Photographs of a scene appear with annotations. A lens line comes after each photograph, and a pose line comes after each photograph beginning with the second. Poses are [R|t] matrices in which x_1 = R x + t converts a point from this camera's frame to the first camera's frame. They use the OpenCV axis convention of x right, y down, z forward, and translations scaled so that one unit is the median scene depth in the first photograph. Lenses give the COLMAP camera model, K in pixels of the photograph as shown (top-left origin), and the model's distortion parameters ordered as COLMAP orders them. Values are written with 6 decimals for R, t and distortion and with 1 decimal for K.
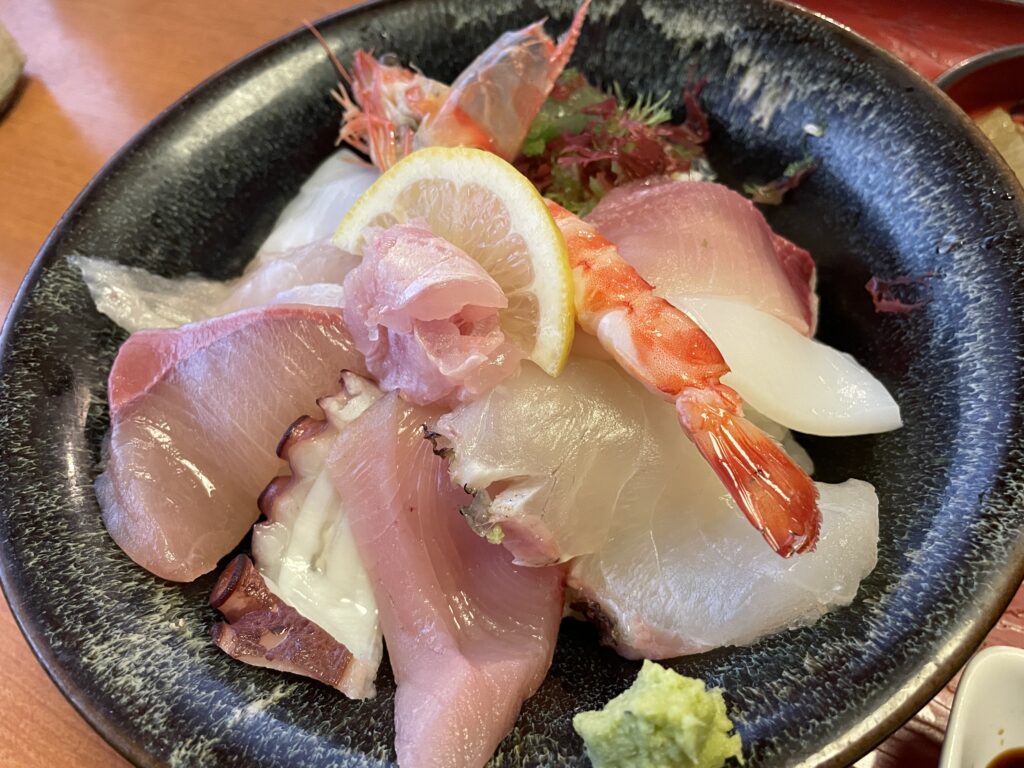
lens RADIAL K [[795.0, 0, 506.0], [0, 795.0, 386.1], [0, 0, 1]] dist [0.062851, -0.147568]
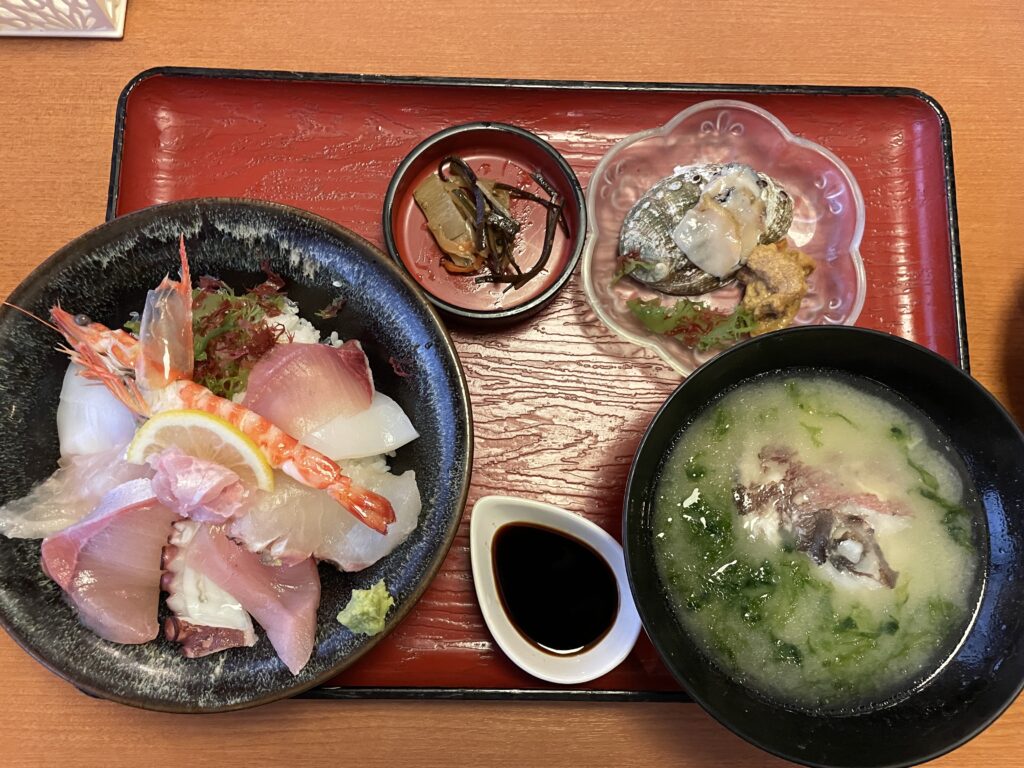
lens RADIAL K [[795.0, 0, 506.0], [0, 795.0, 386.1], [0, 0, 1]] dist [0.062851, -0.147568]
pose [[0.865327, -0.426556, 0.263172, 0.166942], [0.298804, 0.860605, 0.412403, -1.015966], [-0.402400, -0.278227, 0.872161, -1.167939]]
